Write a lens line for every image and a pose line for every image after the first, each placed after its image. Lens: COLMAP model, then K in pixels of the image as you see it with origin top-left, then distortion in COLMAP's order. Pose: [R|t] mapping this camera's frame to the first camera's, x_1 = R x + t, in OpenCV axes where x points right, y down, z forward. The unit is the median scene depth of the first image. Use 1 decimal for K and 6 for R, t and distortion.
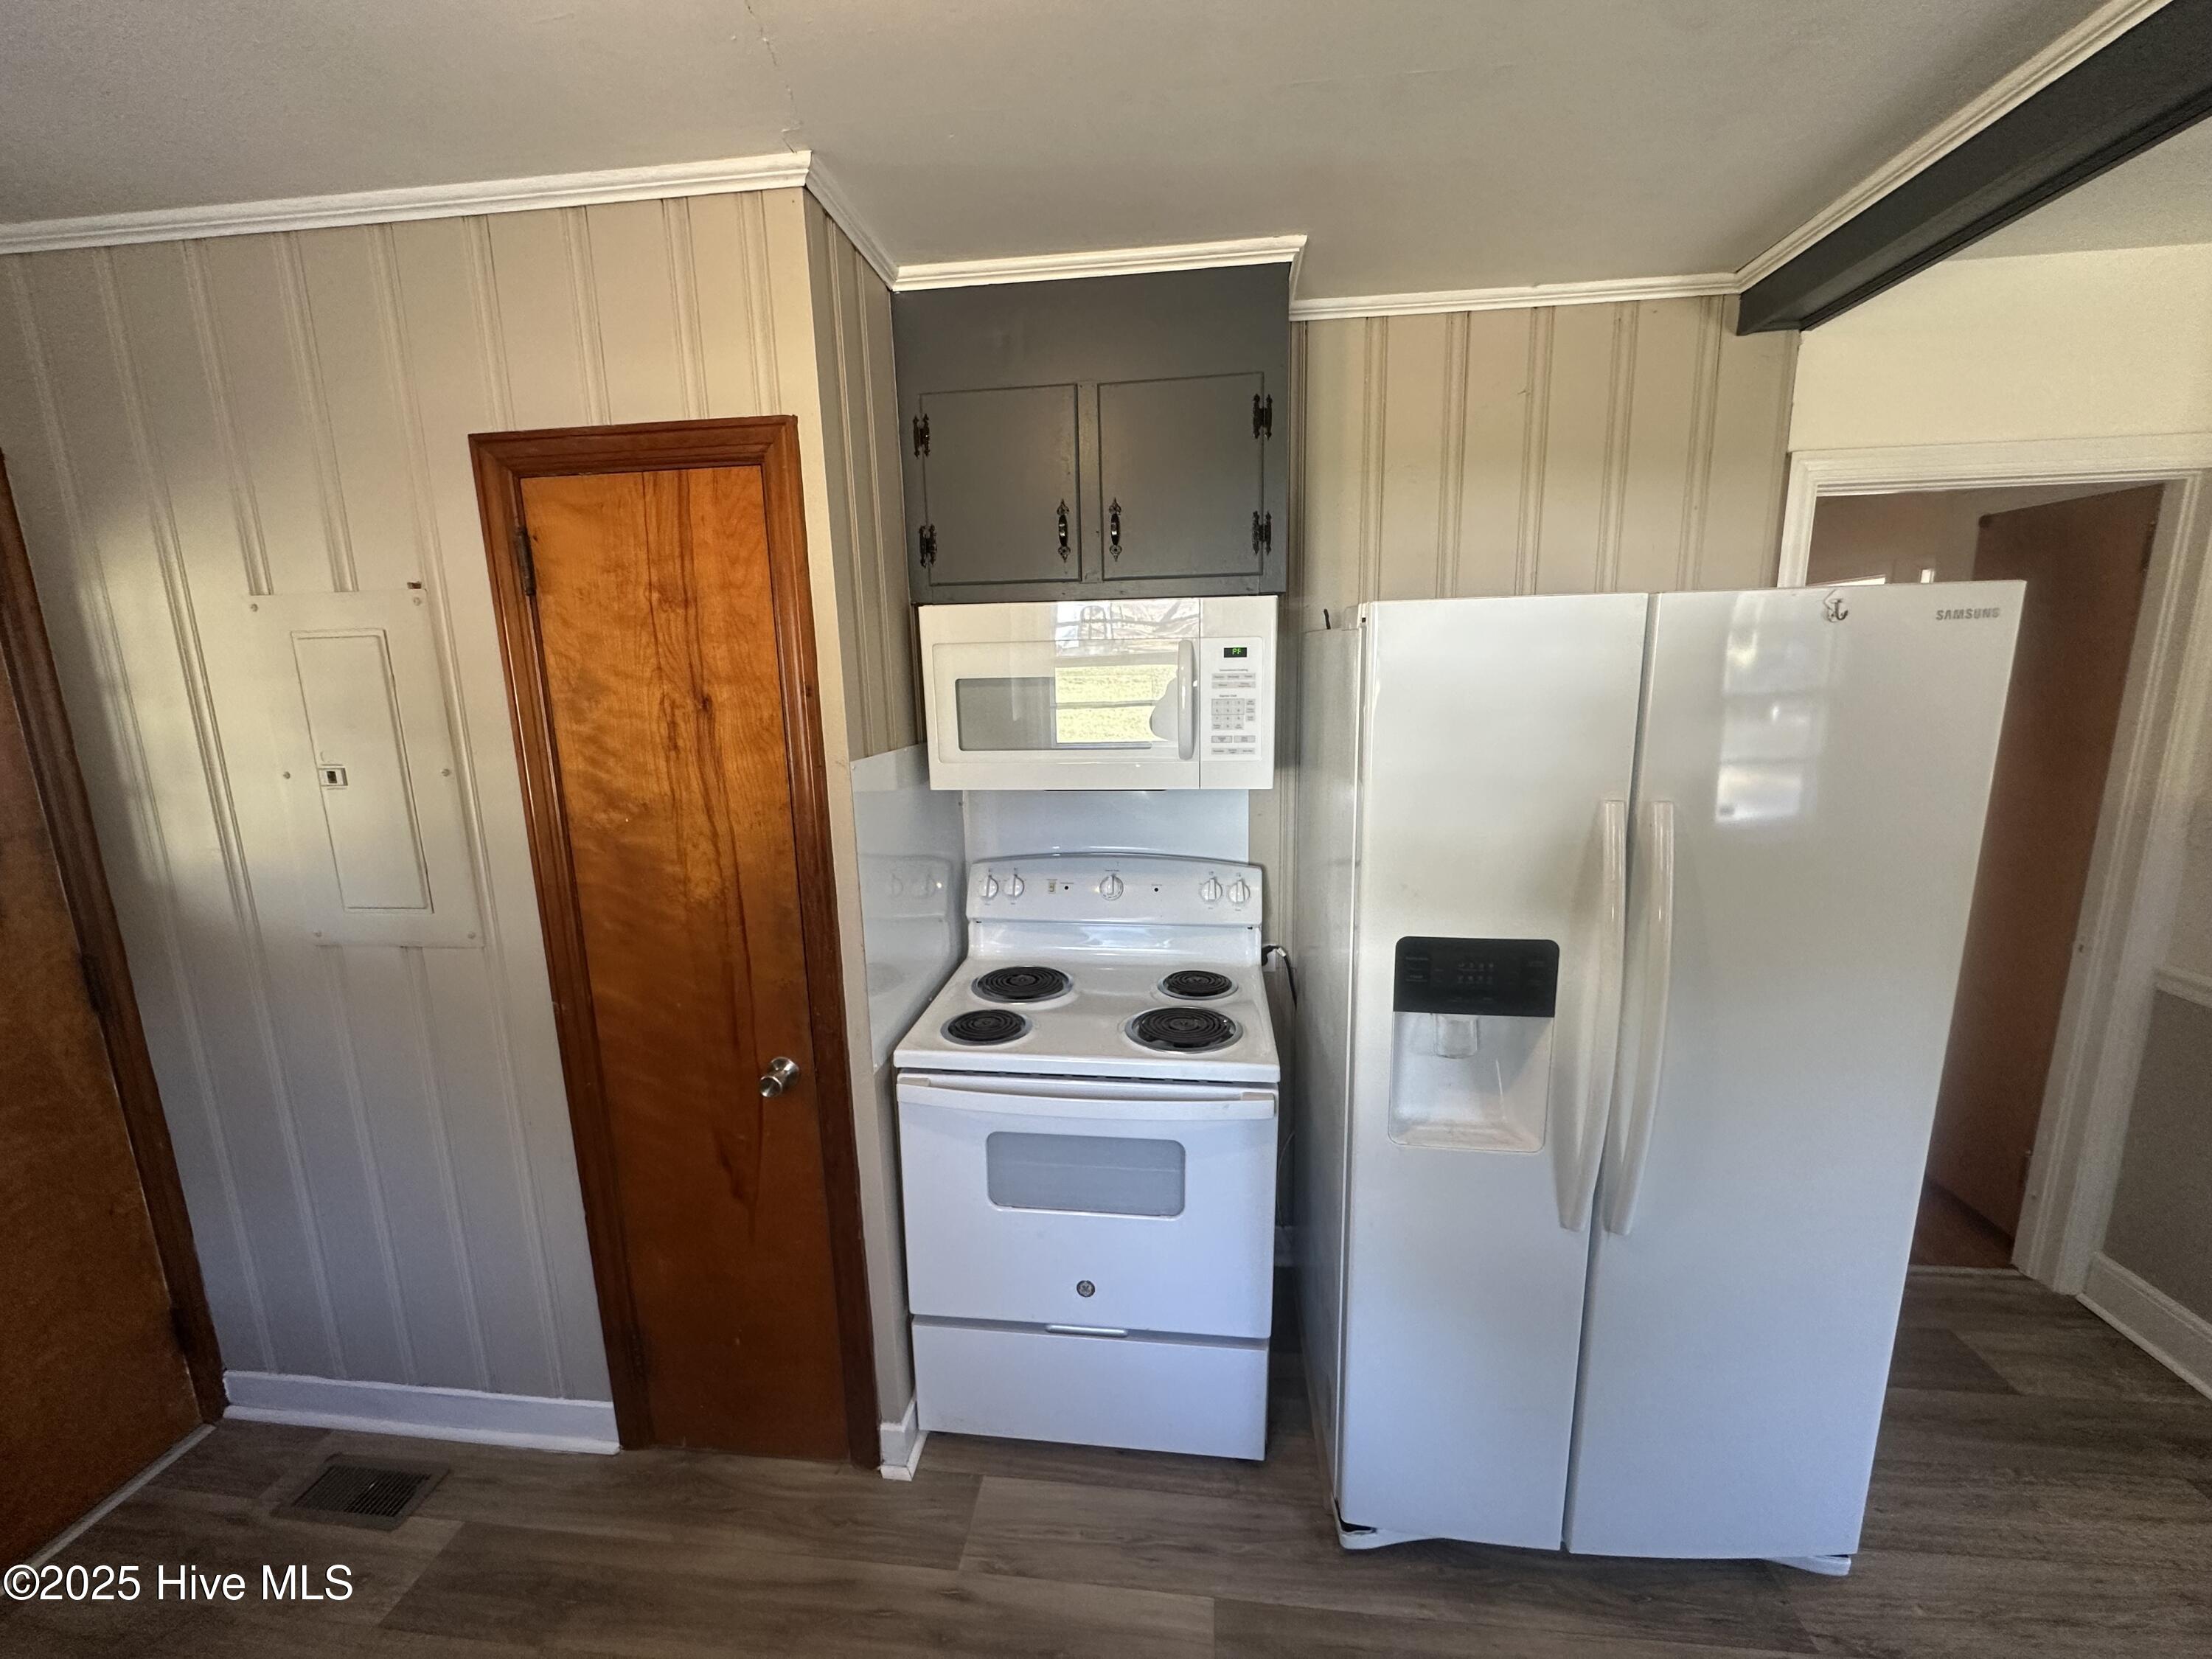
lens RADIAL K [[885.7, 0, 1098.4], [0, 885.7, 836.4], [0, 0, 1]] dist [-0.004347, 0.000347]
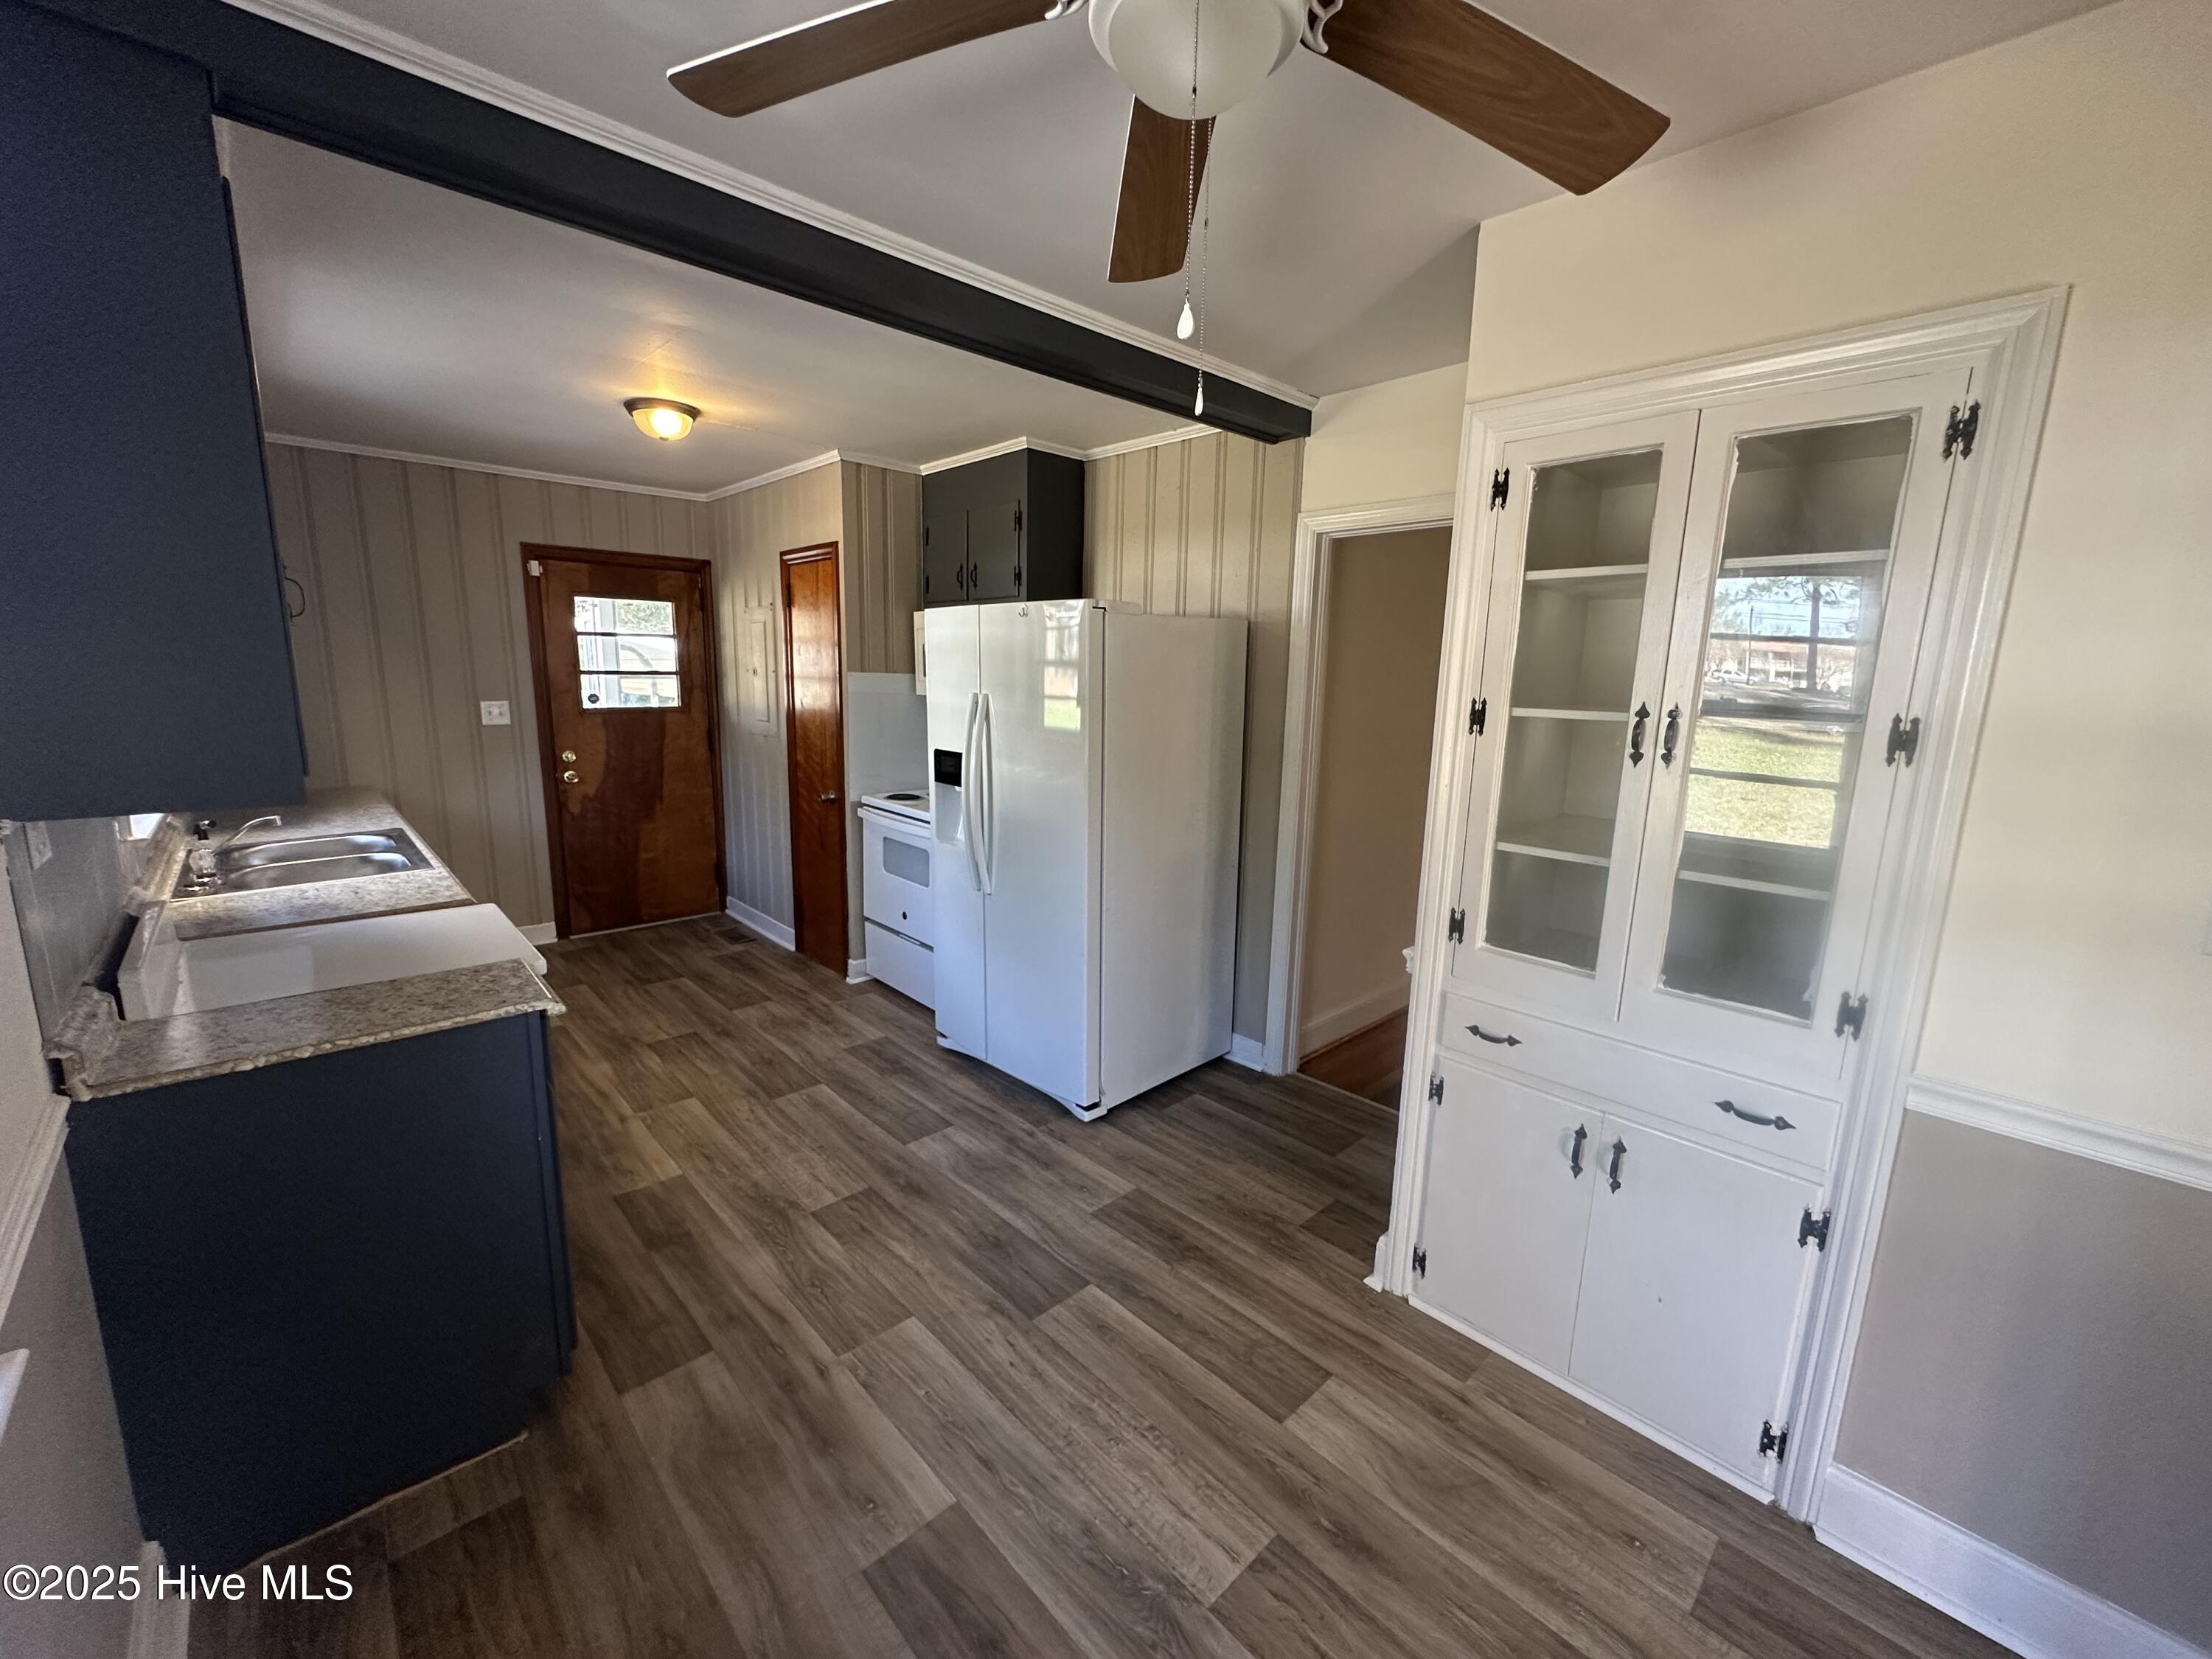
lens RADIAL K [[885.7, 0, 1102.2], [0, 885.7, 830.9], [0, 0, 1]] dist [-0.004347, 0.000347]
pose [[0.761632, 0.157065, -0.628687, 1.711410], [-0.163003, 0.985422, 0.048716, 0.106888], [0.627174, 0.065374, 0.776131, -0.431564]]
